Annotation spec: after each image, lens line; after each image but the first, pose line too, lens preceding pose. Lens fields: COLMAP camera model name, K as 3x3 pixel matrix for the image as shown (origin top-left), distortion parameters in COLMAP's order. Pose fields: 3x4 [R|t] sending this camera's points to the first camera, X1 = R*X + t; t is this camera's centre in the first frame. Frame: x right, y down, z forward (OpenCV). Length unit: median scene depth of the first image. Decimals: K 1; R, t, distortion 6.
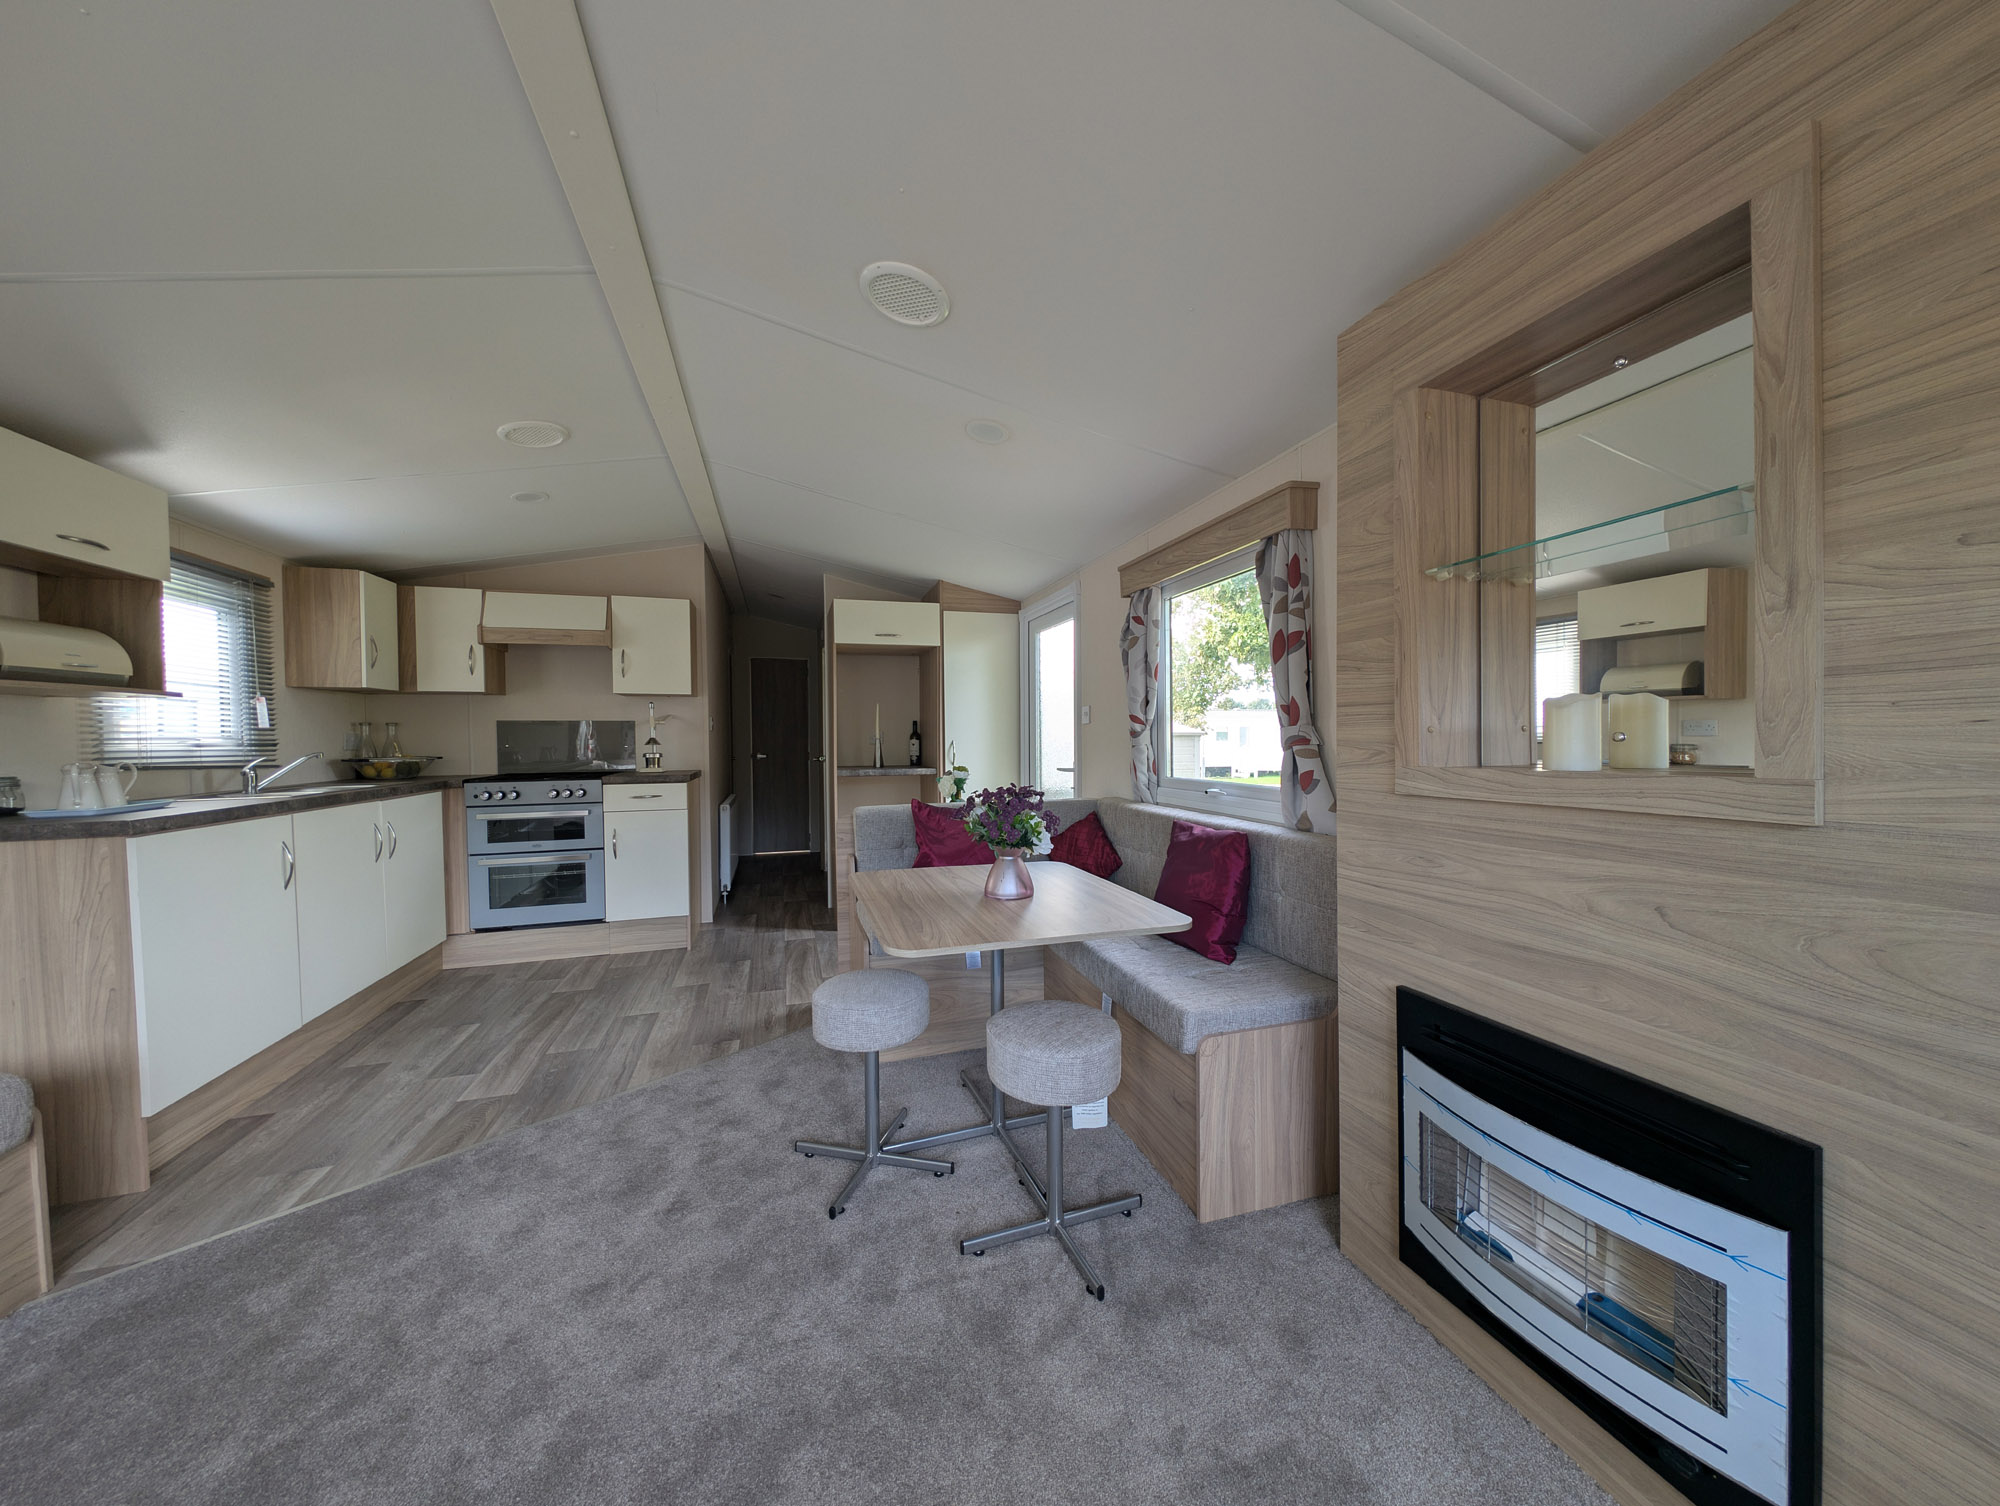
lens RADIAL K [[711.5, 0, 1001.1], [0, 711.5, 755.2], [0, 0, 1]] dist [0.008390, -0.003402]
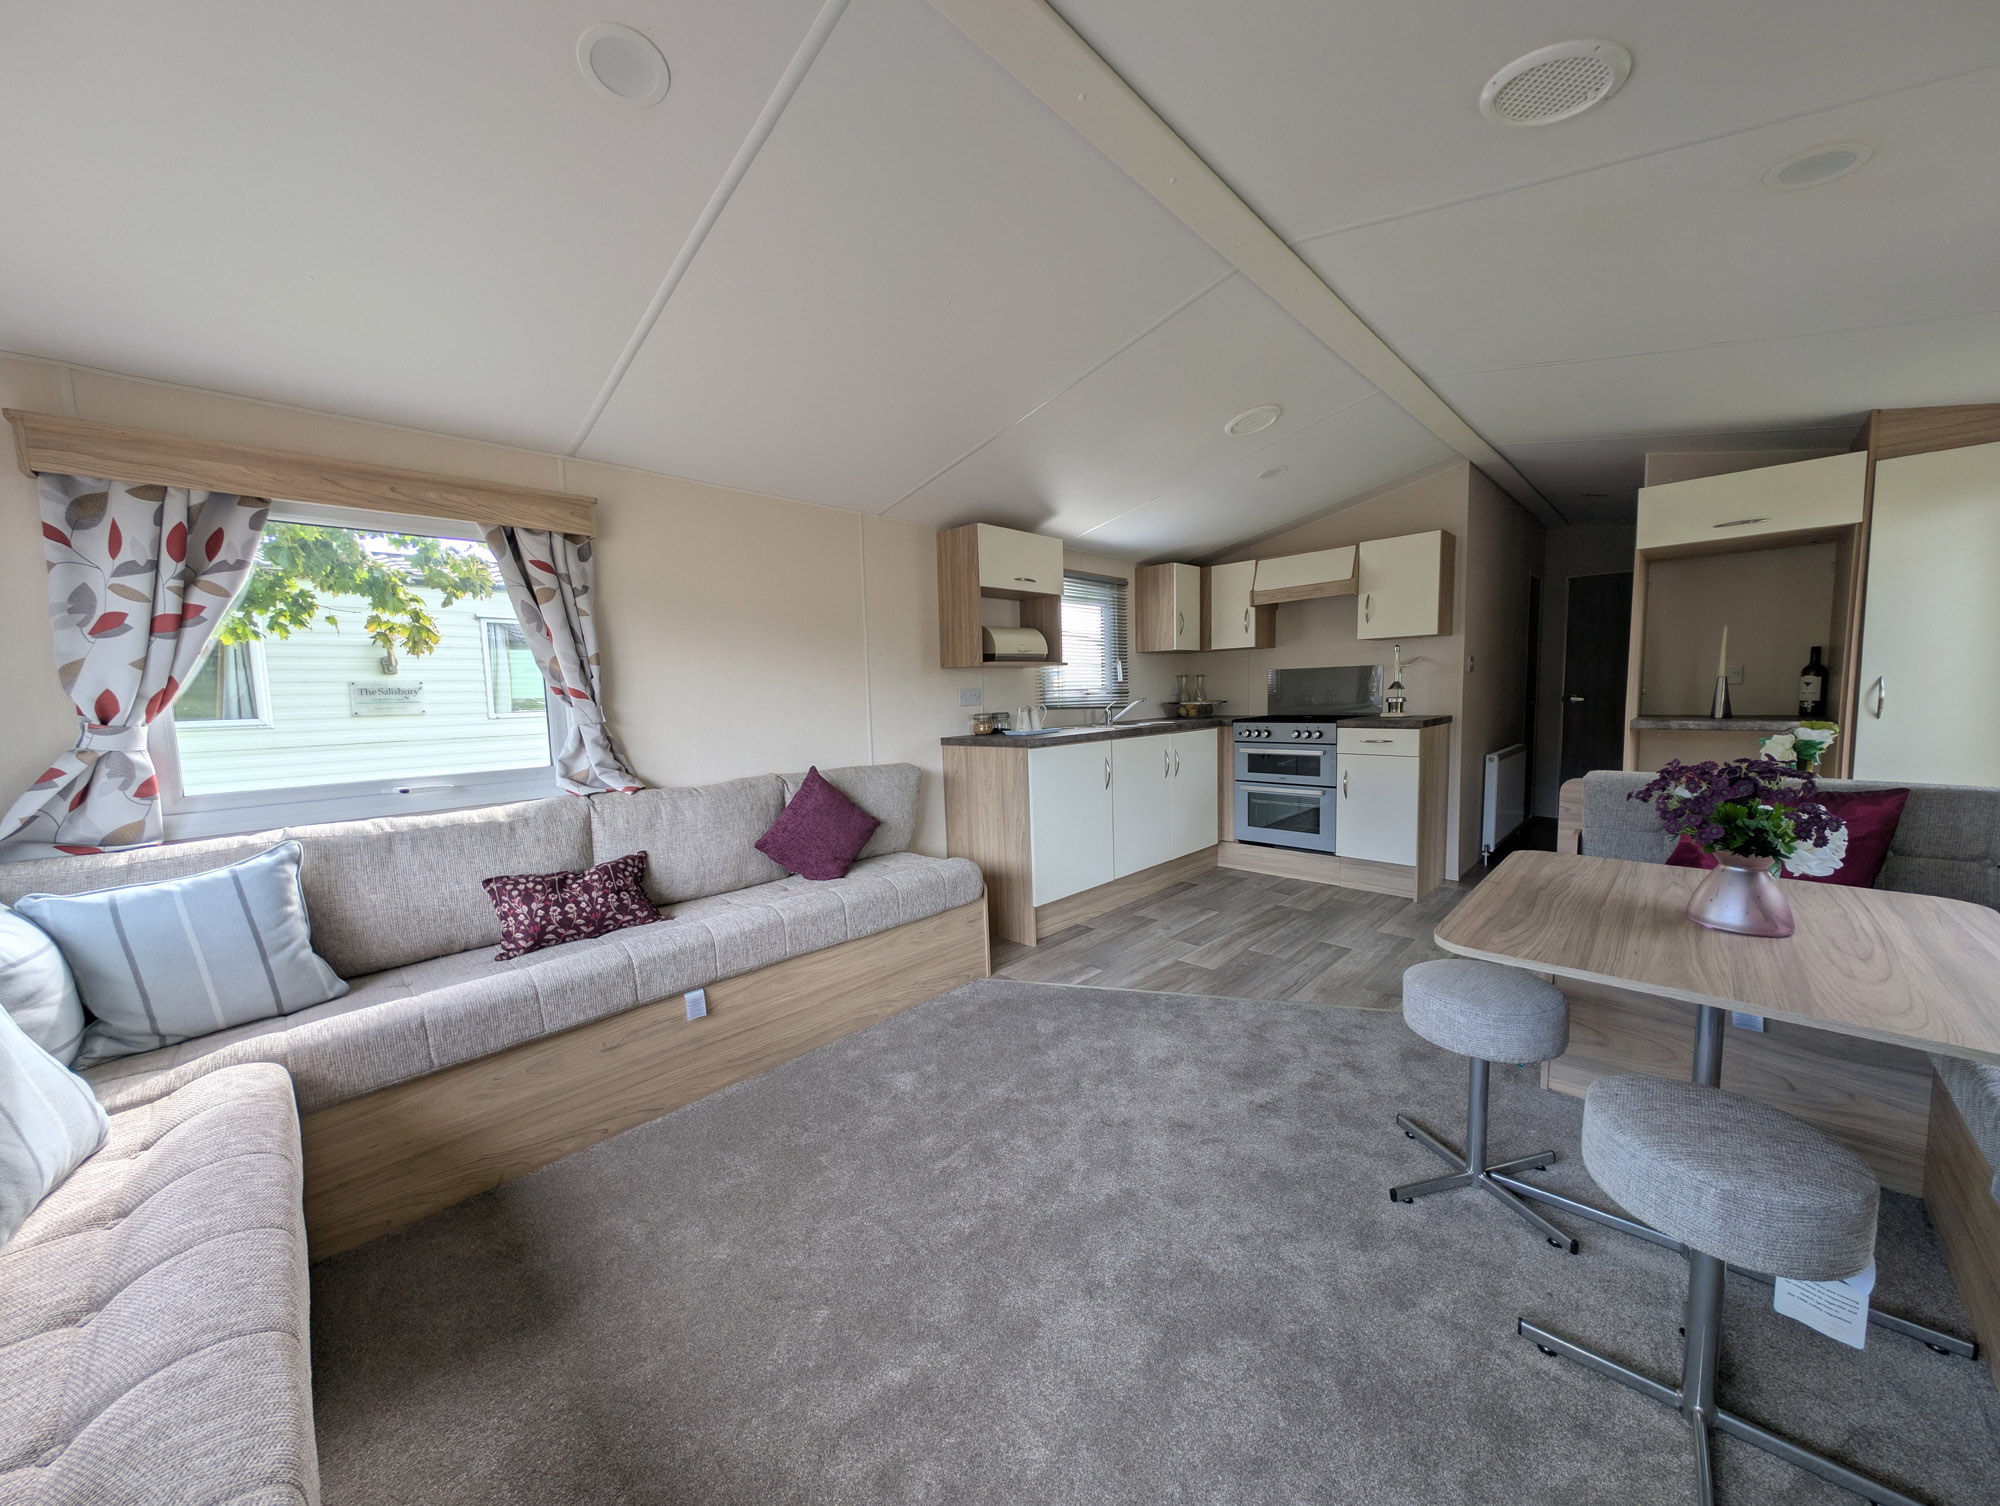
lens RADIAL K [[711.5, 0, 997.1], [0, 711.5, 754.6], [0, 0, 1]] dist [0.008390, -0.003402]
pose [[0.465405, 0.072400, -0.882131, 0.217397], [0.002326, 0.996545, 0.083018, -0.012088], [0.885095, -0.040688, 0.463629, 0.087308]]
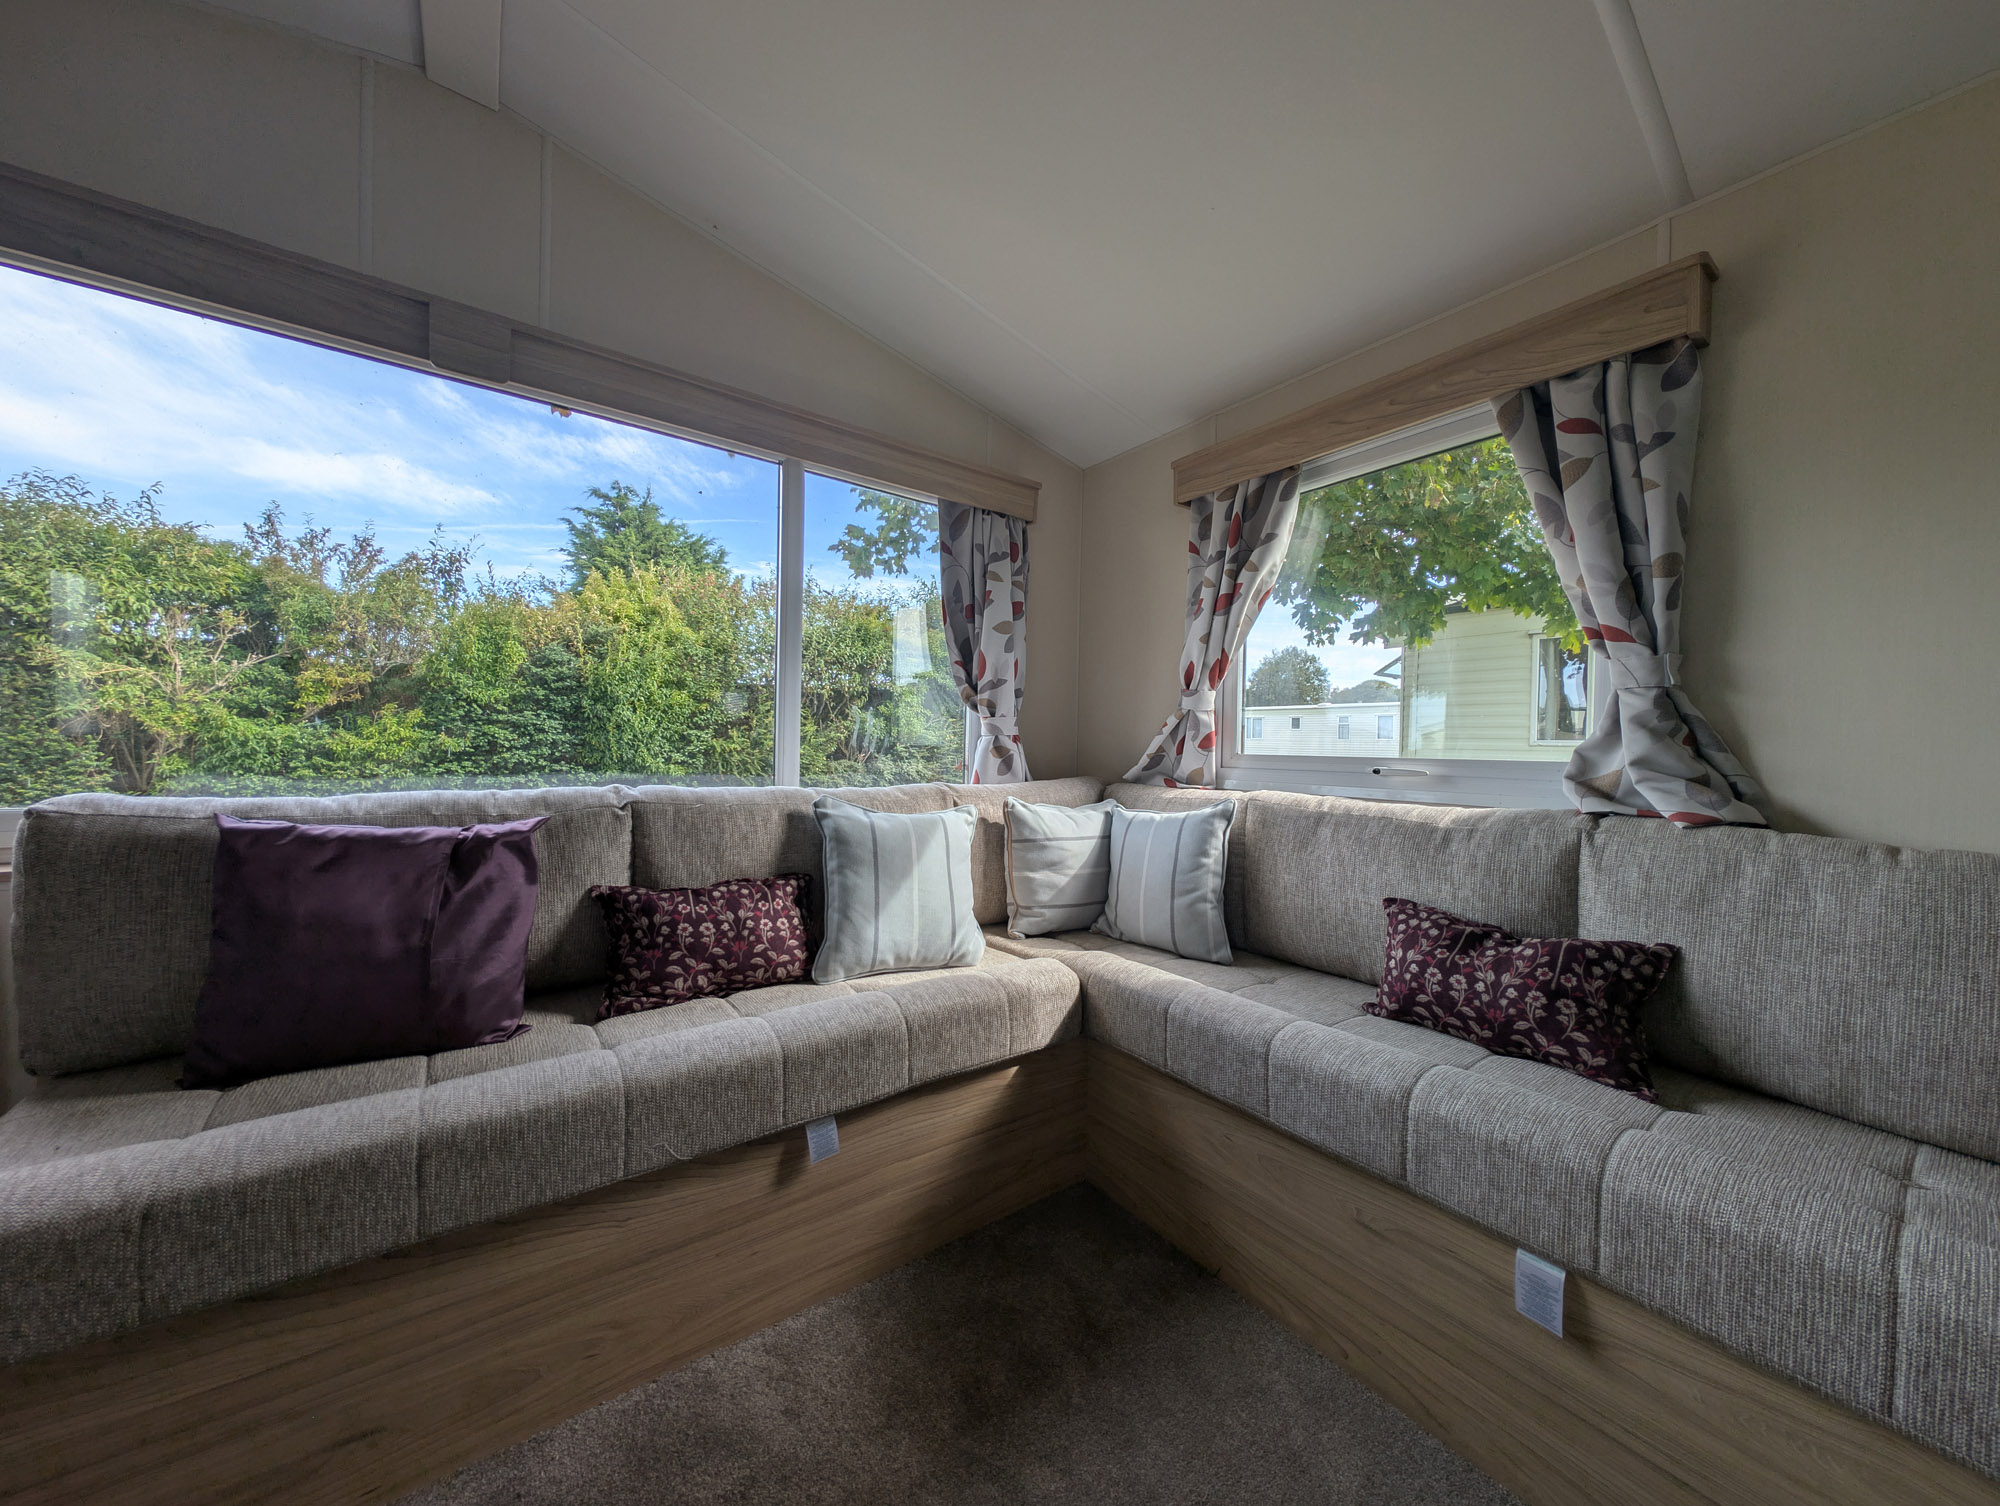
lens RADIAL K [[711.5, 0, 995.9], [0, 711.5, 754.9], [0, 0, 1]] dist [0.008390, -0.003402]
pose [[-0.949015, -0.006766, -0.315159, -0.294176], [-0.021253, 0.998868, 0.042552, 0.063961], [0.314514, 0.047081, -0.948085, 0.409869]]
